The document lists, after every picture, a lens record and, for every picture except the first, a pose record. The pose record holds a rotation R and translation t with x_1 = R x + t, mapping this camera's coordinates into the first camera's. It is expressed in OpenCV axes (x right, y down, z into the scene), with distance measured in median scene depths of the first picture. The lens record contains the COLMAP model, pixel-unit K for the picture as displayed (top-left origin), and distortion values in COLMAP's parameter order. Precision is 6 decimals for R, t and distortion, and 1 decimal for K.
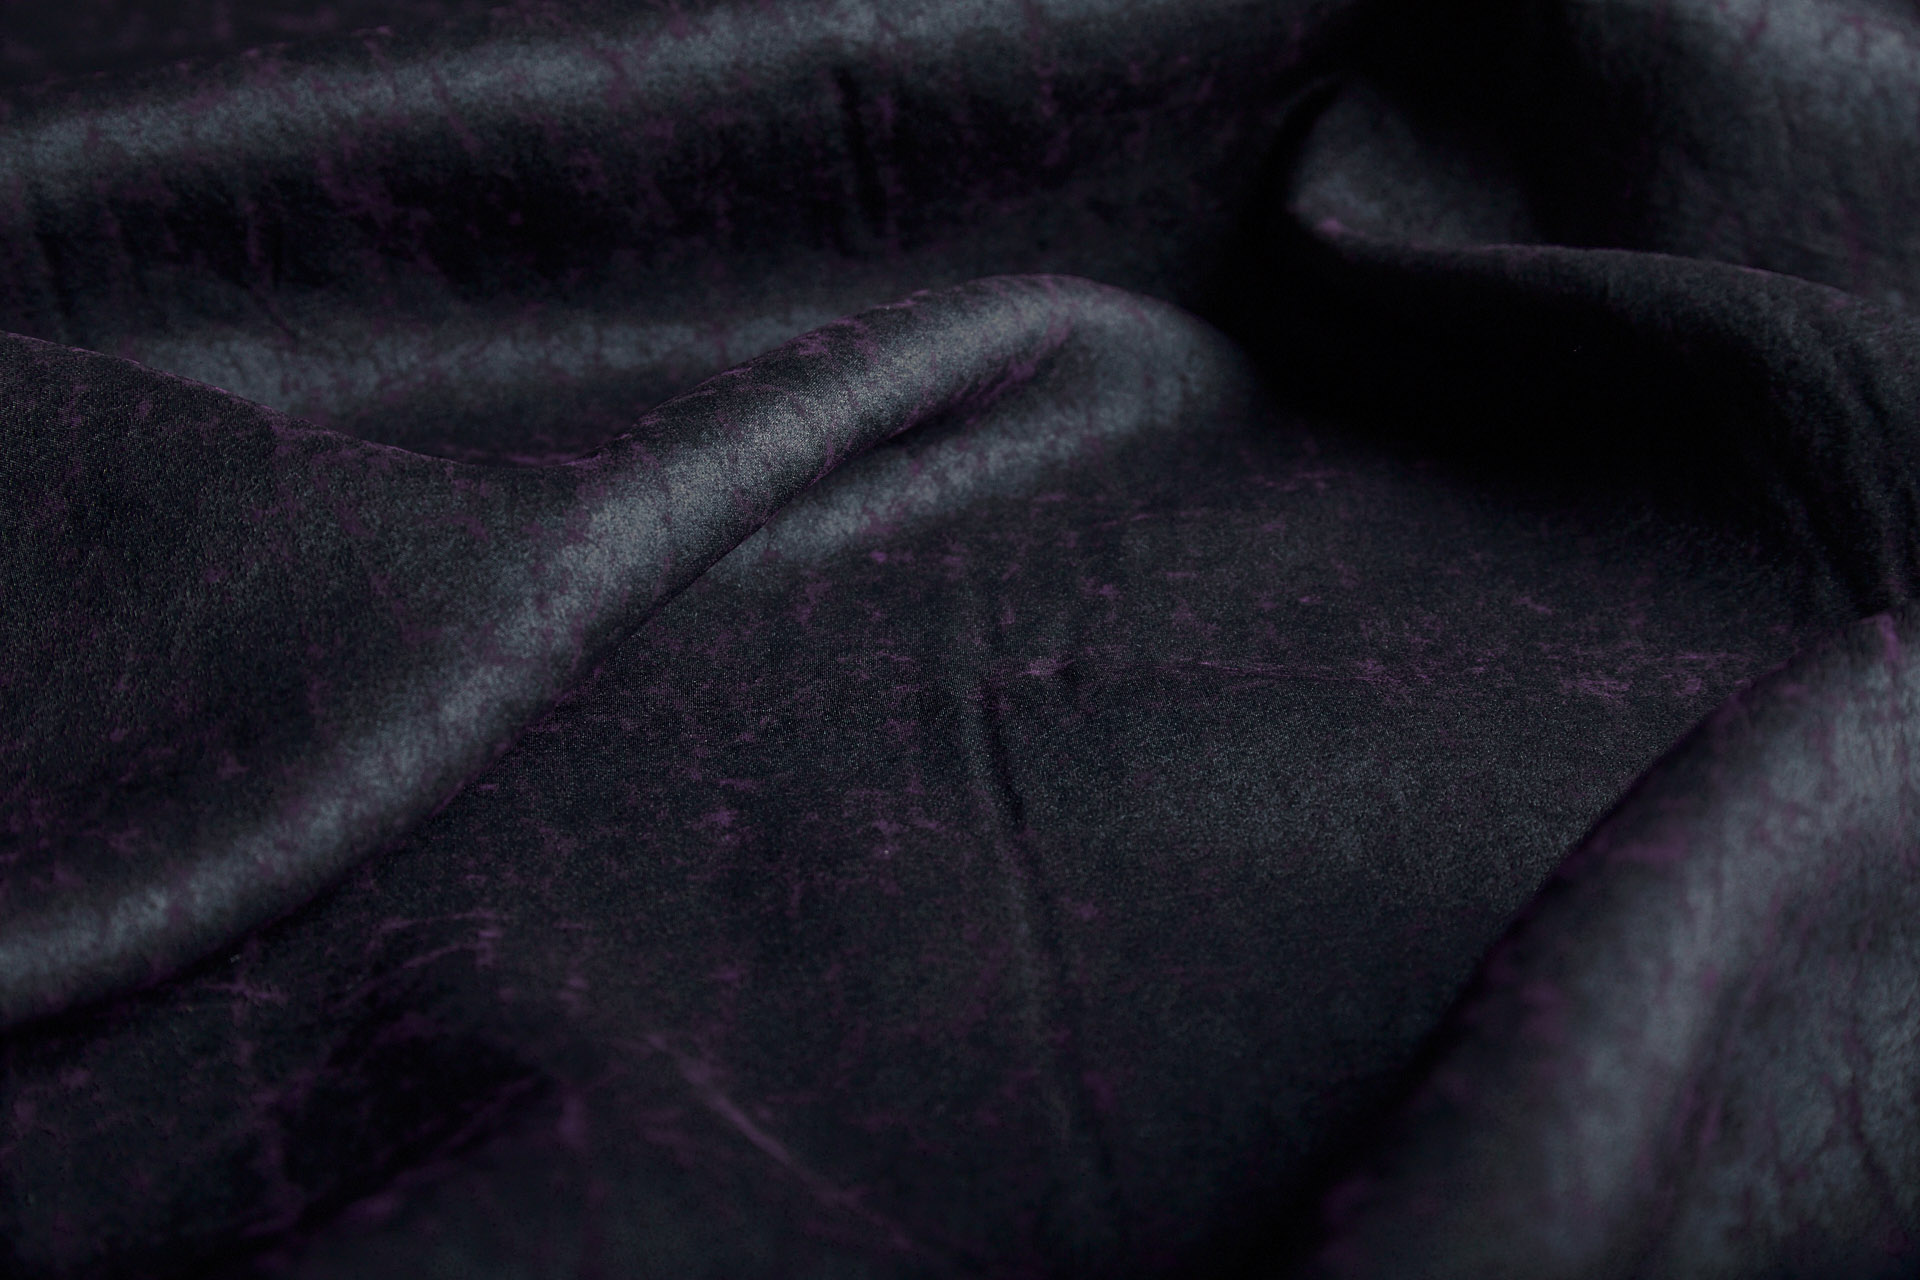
lens RADIAL K [[3747.9, 0, 960.0], [0, 3747.9, 640.0], [0, 0, 1]] dist [-0.303289, -0.077560]
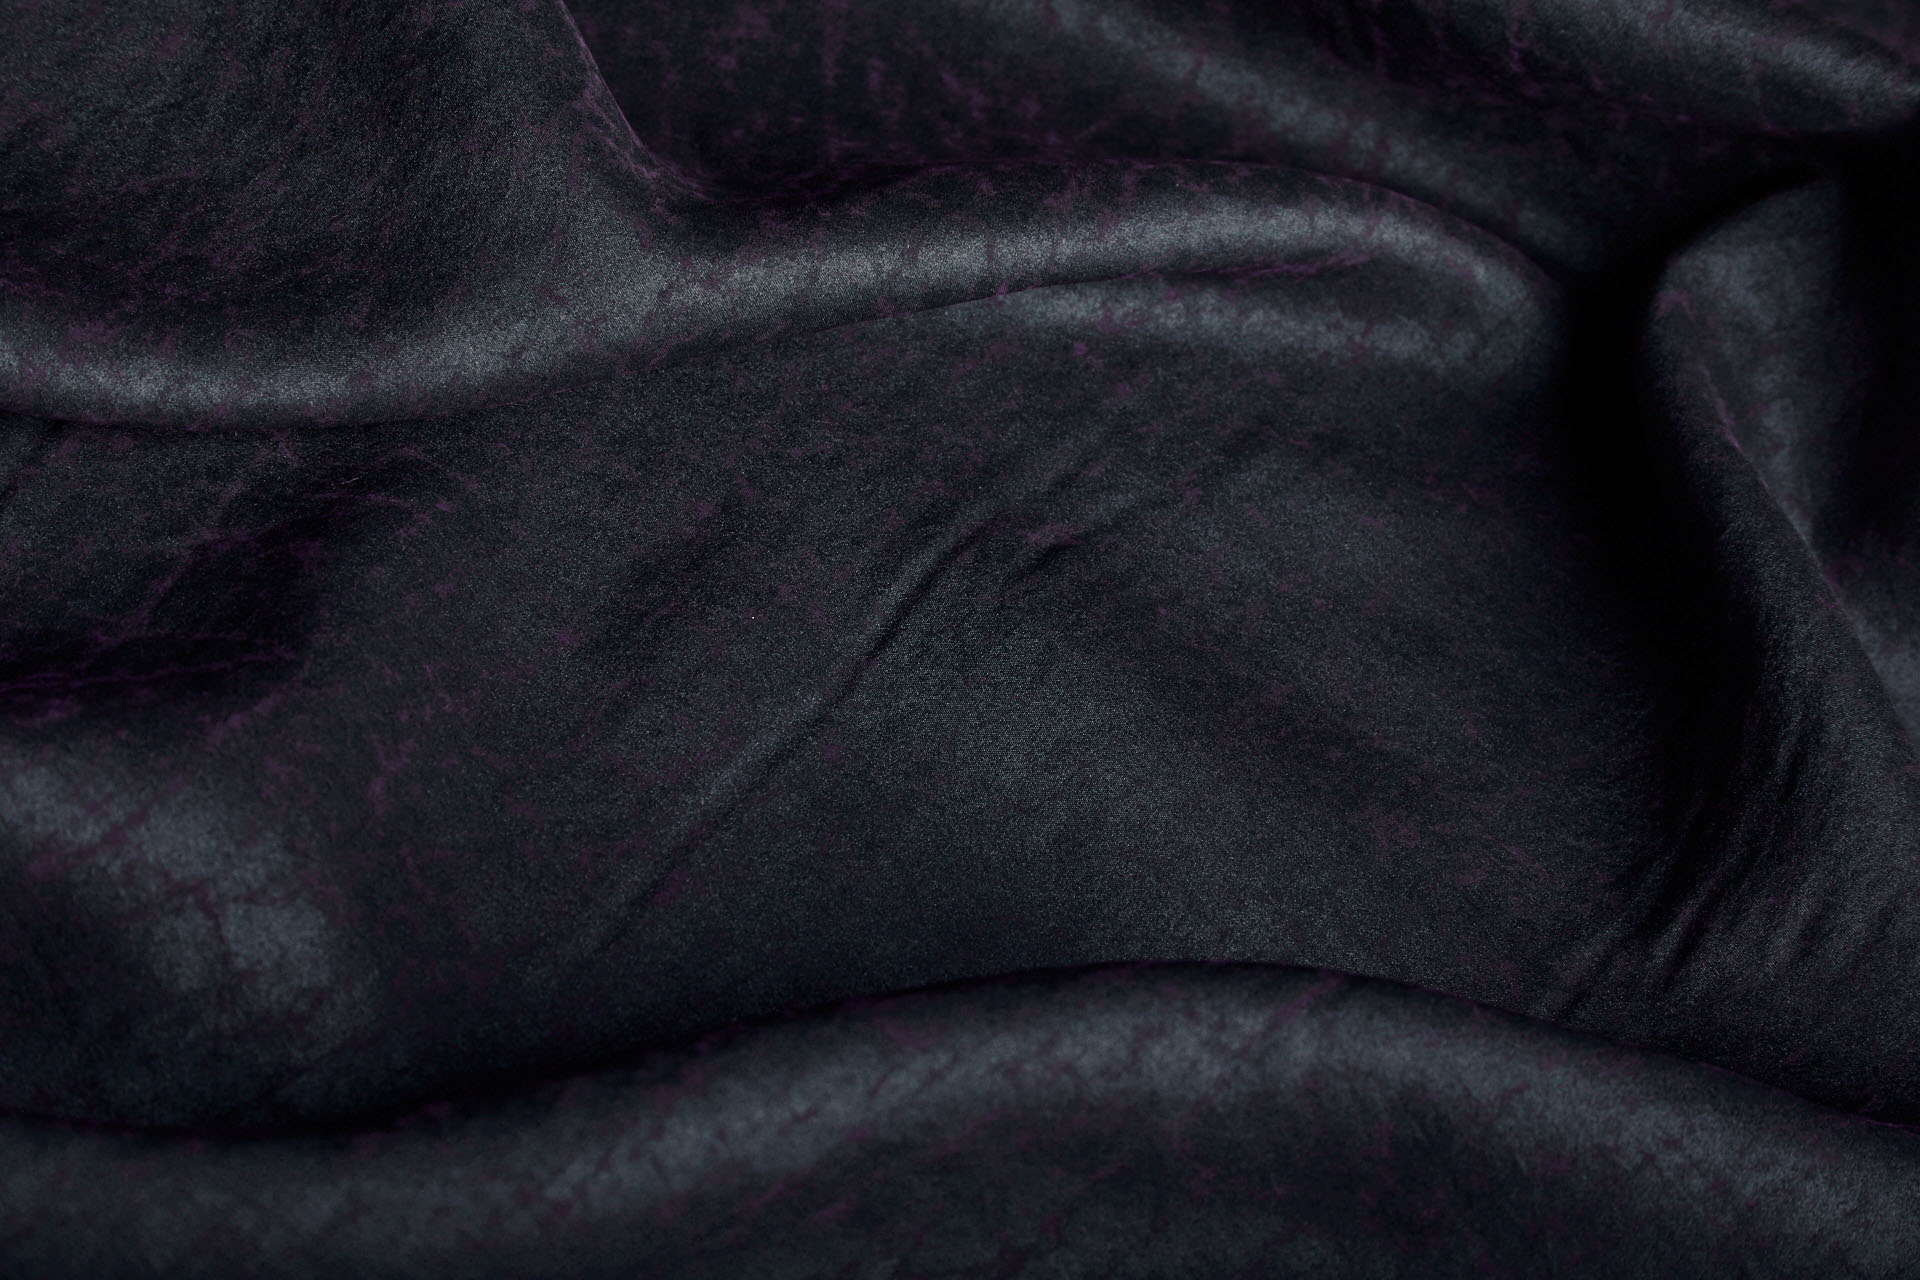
lens RADIAL K [[4933.3, 0, 960.0], [0, 4933.3, 640.0], [0, 0, 1]] dist [-0.166046, -1.292688]
pose [[0.760193, 0.595718, -0.259281, 0.465536], [-0.482541, 0.784925, 0.388649, -0.613943], [0.435041, -0.170335, 0.884153, -0.460526]]
